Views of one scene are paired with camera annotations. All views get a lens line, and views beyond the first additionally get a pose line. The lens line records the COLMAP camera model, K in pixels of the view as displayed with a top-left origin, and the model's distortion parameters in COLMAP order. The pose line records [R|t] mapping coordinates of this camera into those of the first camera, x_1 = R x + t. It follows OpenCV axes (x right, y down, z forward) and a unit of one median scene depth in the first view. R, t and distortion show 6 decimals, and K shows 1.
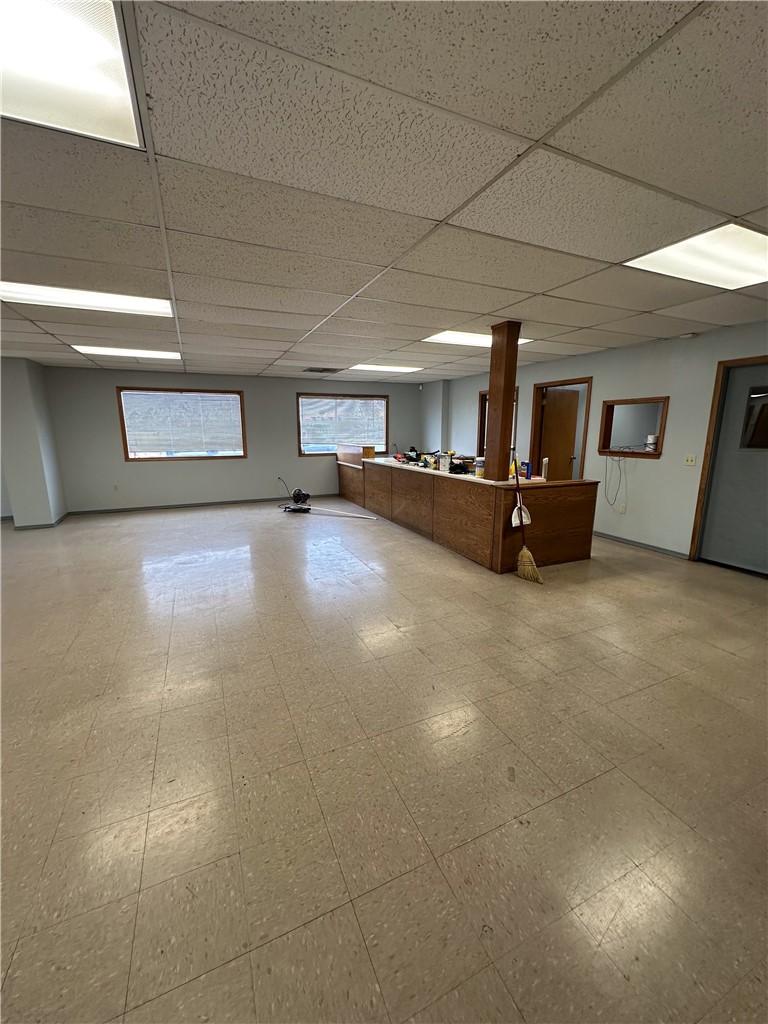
lens RADIAL K [[399.6, 0, 384.0], [0, 399.6, 512.0], [0, 0, 1]] dist [-0.000225, 0.000022]
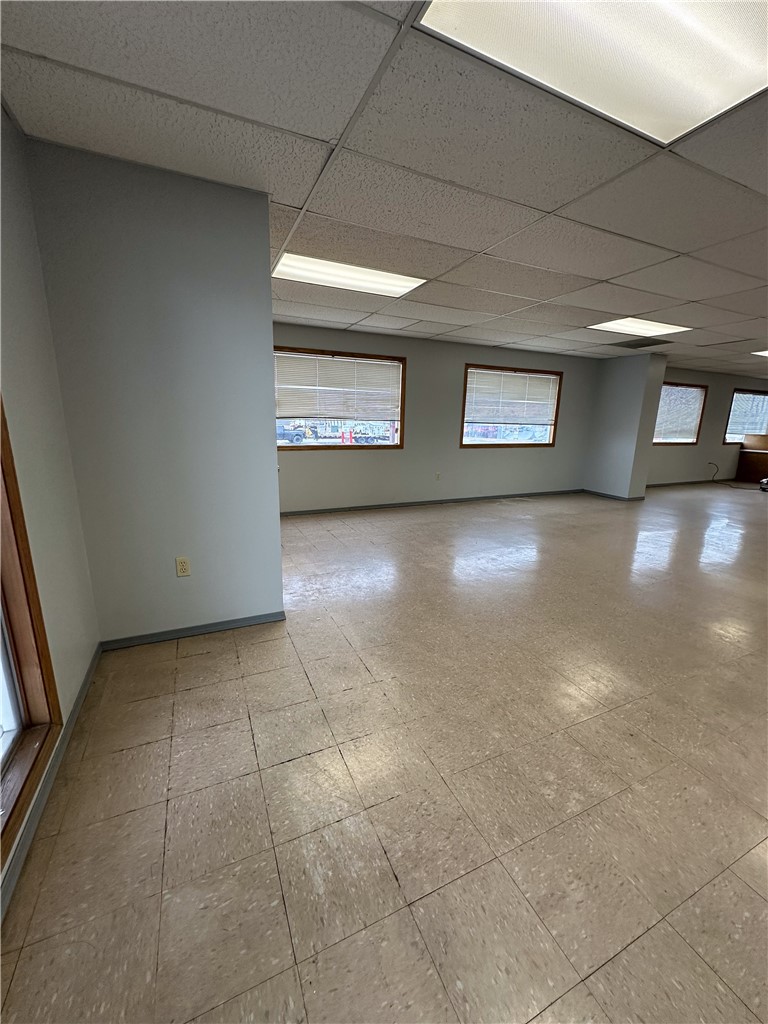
lens RADIAL K [[408.2, 0, 384.5], [0, 408.2, 511.4], [0, 0, 1]] dist [-0.000614, 0.000099]
pose [[0.999736, 0.022583, 0.004325, -1.339703], [-0.022628, 0.999687, 0.010655, 0.067364], [-0.004083, -0.010751, 0.999934, -0.173781]]
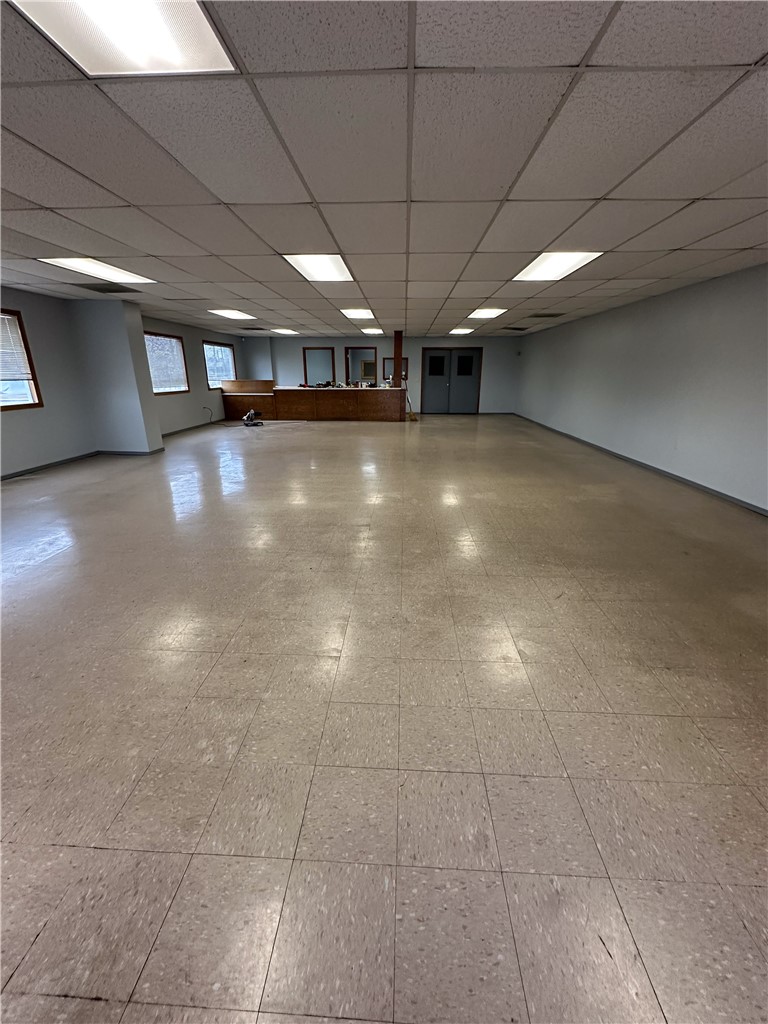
lens RADIAL K [[408.2, 0, 384.5], [0, 408.2, 511.4], [0, 0, 1]] dist [-0.000614, 0.000099]
pose [[0.463741, -0.284569, 0.839026, -1.353807], [0.182567, 0.957382, 0.223804, 0.052880], [-0.866956, 0.049391, 0.495931, -0.164657]]
